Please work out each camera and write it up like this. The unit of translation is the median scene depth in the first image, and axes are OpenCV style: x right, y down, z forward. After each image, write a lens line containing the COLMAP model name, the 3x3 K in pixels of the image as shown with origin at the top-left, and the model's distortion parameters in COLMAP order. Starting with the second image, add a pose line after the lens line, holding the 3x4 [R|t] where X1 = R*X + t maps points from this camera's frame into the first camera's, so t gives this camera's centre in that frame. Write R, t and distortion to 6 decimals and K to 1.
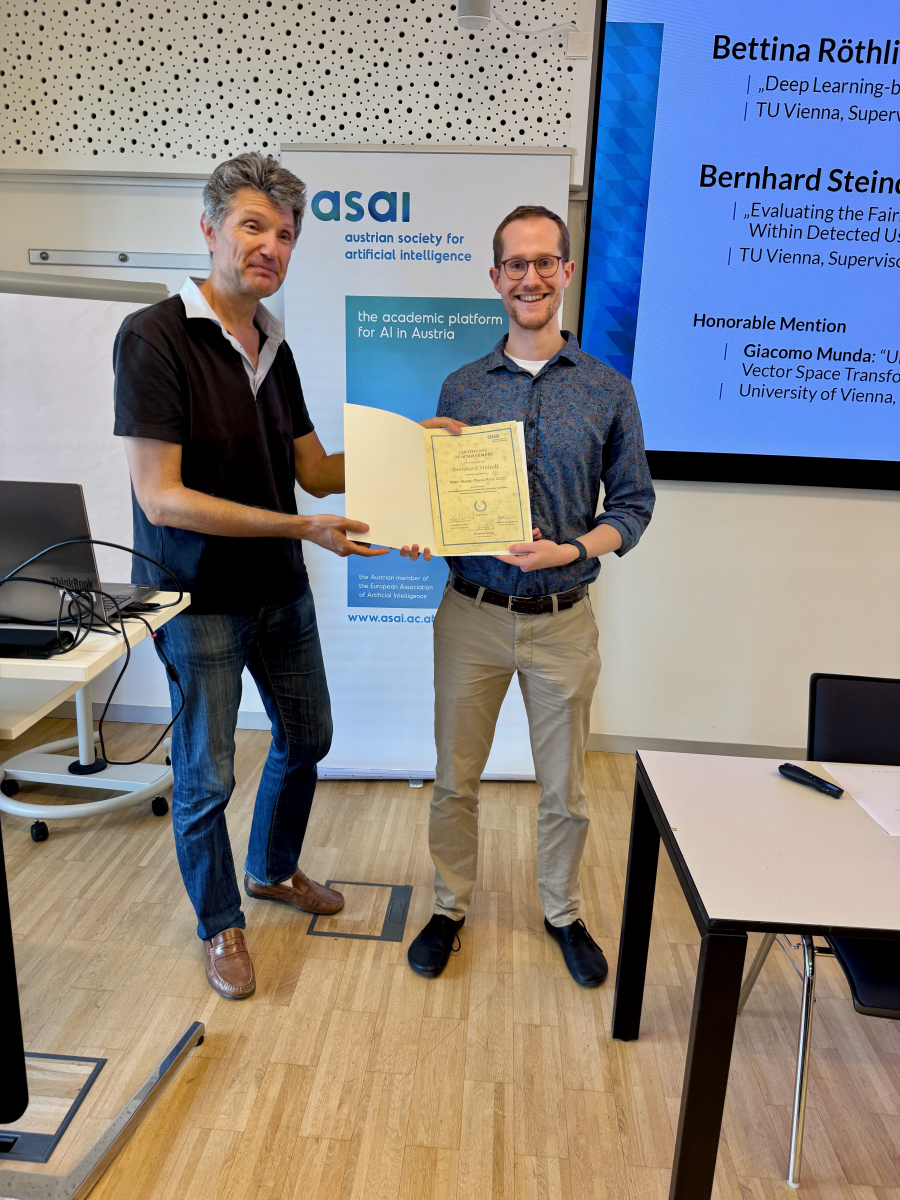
lens RADIAL K [[853.5, 0, 449.6], [0, 853.5, 592.5], [0, 0, 1]] dist [0.002706, -0.015294]
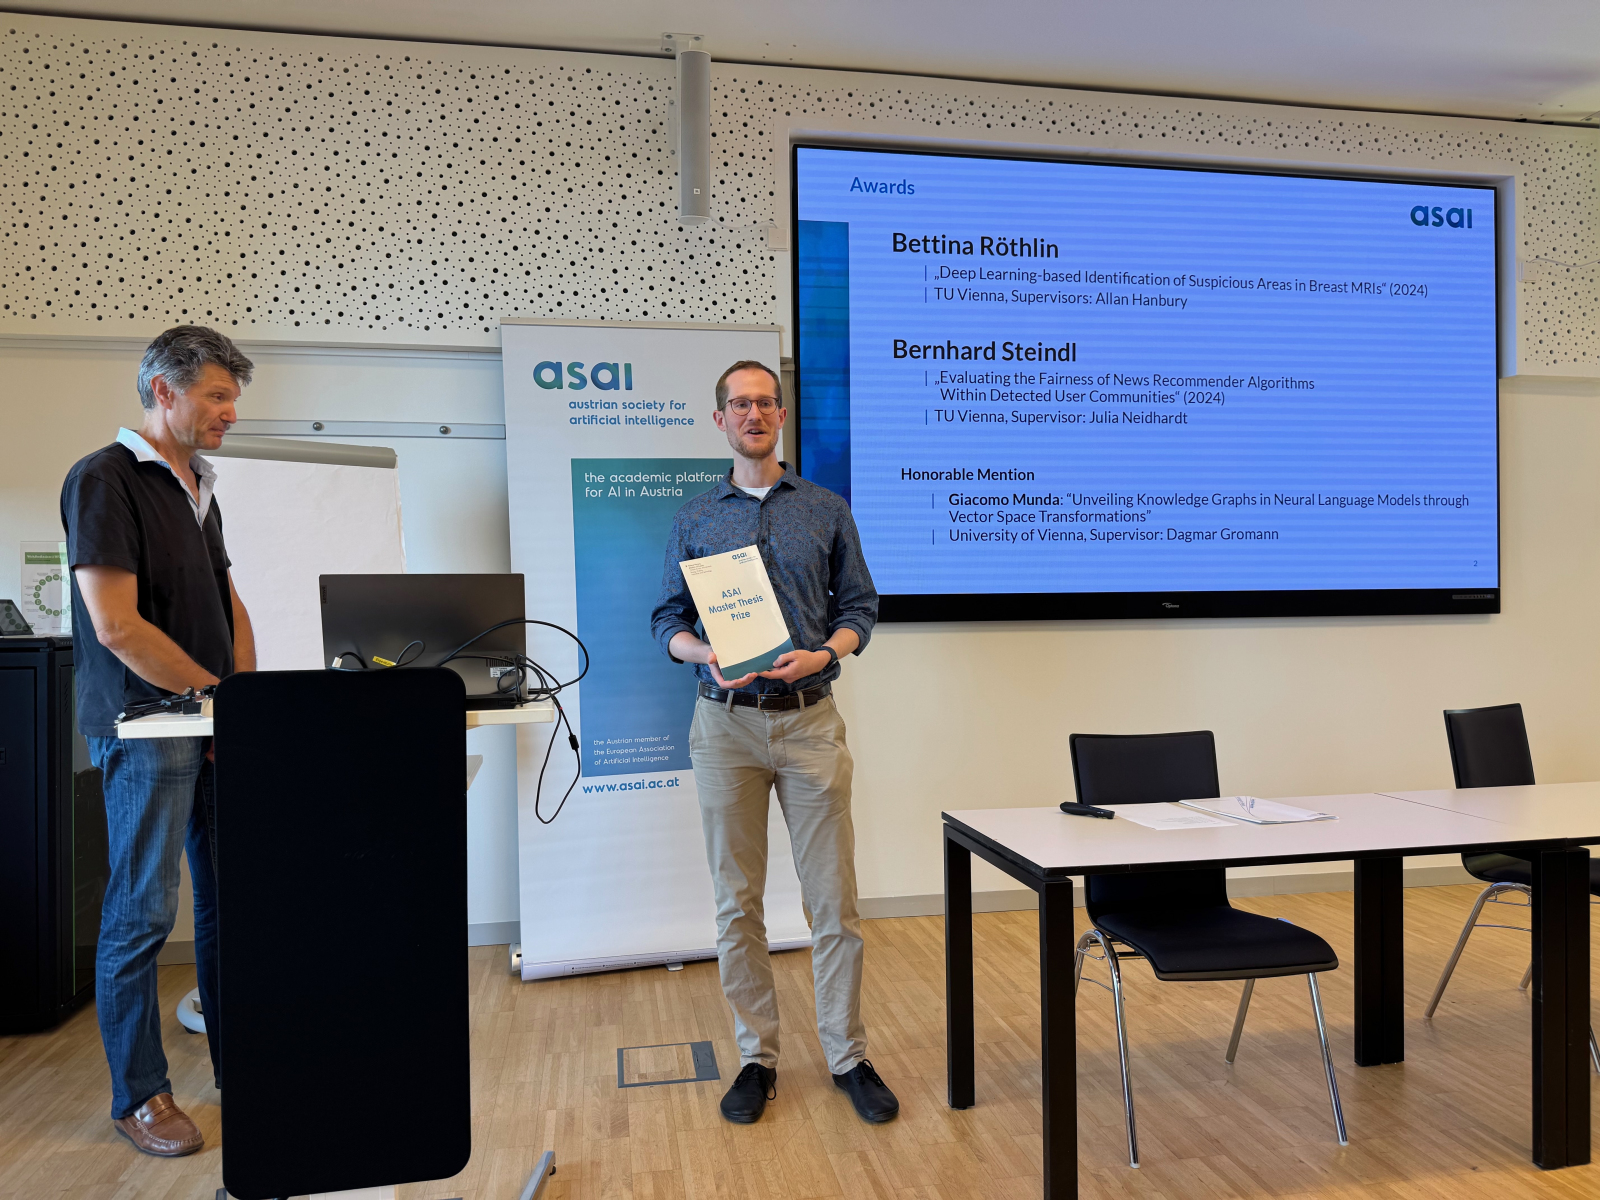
lens RADIAL K [[1124.9, 0, 798.3], [0, 1124.9, 606.4], [0, 0, 1]] dist [0.136072, -0.215609]
pose [[0.969879, -0.054435, 0.237427, -0.194395], [0.108194, 0.969554, -0.219679, 0.146681], [-0.218240, 0.238750, 0.946240, -0.287095]]
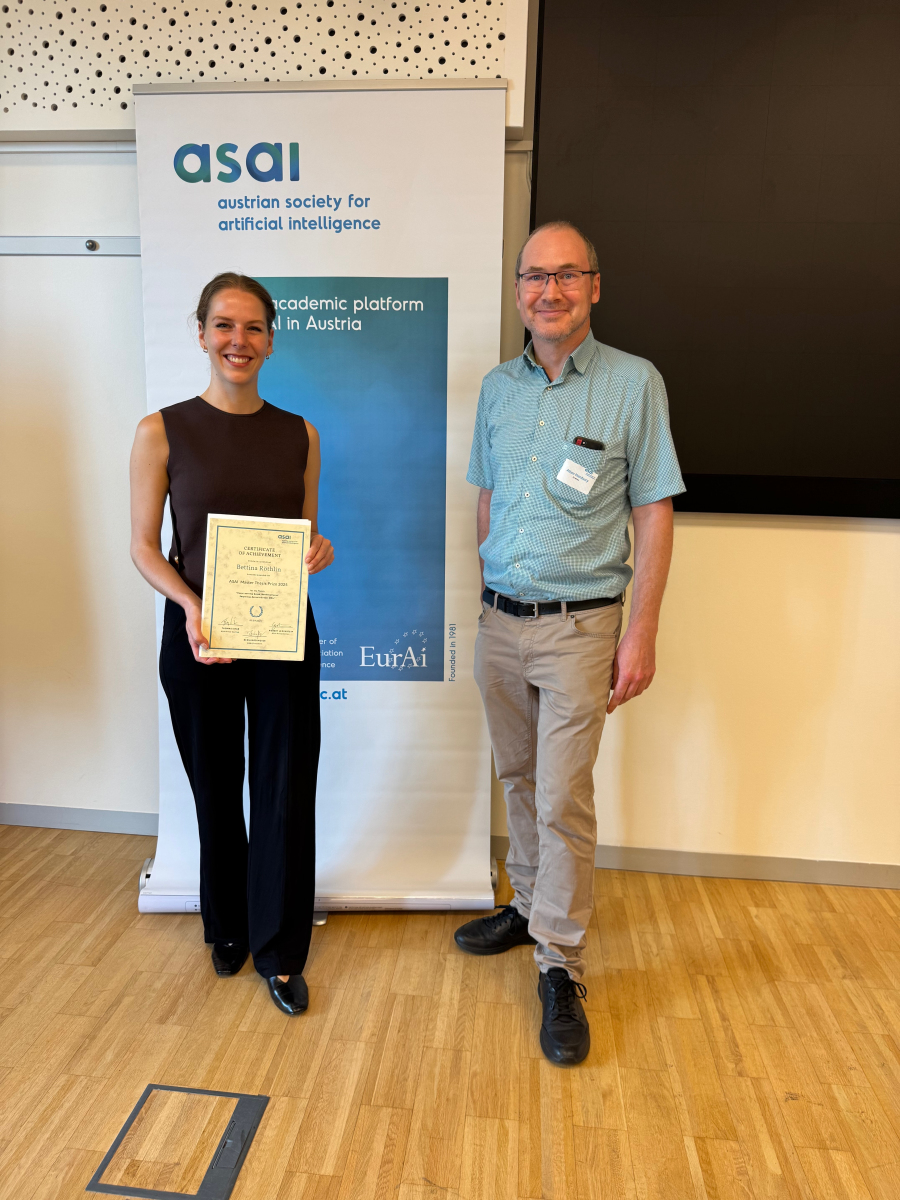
lens RADIAL K [[845.1, 0, 444.2], [0, 845.1, 597.0], [0, 0, 1]] dist [0.002009, -0.010177]
pose [[0.999326, -0.008551, -0.035705, 0.108737], [0.006650, 0.998570, -0.053040, -0.017437], [0.036108, 0.052767, 0.997954, 0.264930]]
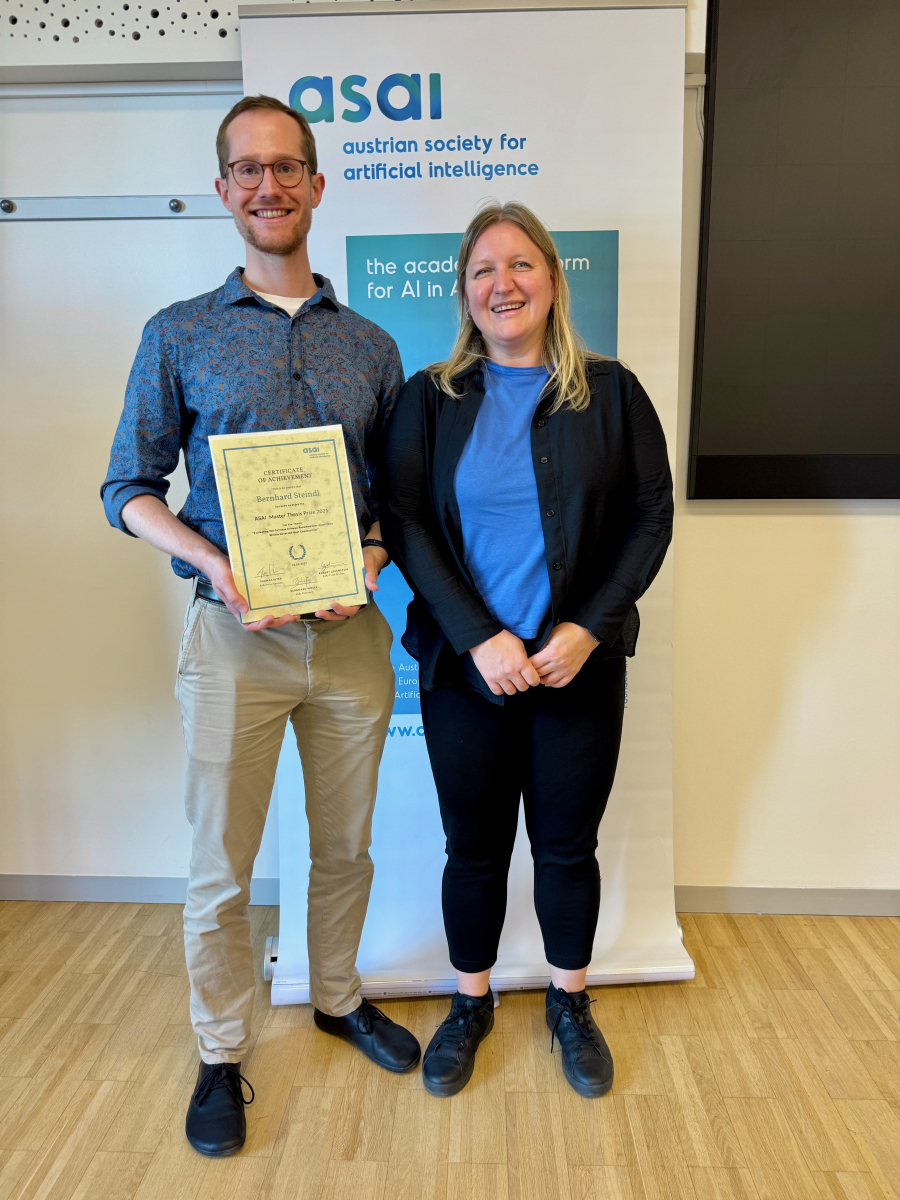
lens RADIAL K [[847.7, 0, 449.7], [0, 847.7, 600.0], [0, 0, 1]] dist [0.002551, -0.004452]
pose [[0.998643, -0.047990, 0.020209, -0.071865], [0.049356, 0.996064, -0.073627, -0.022189], [-0.016597, 0.074524, 0.997081, 0.387416]]
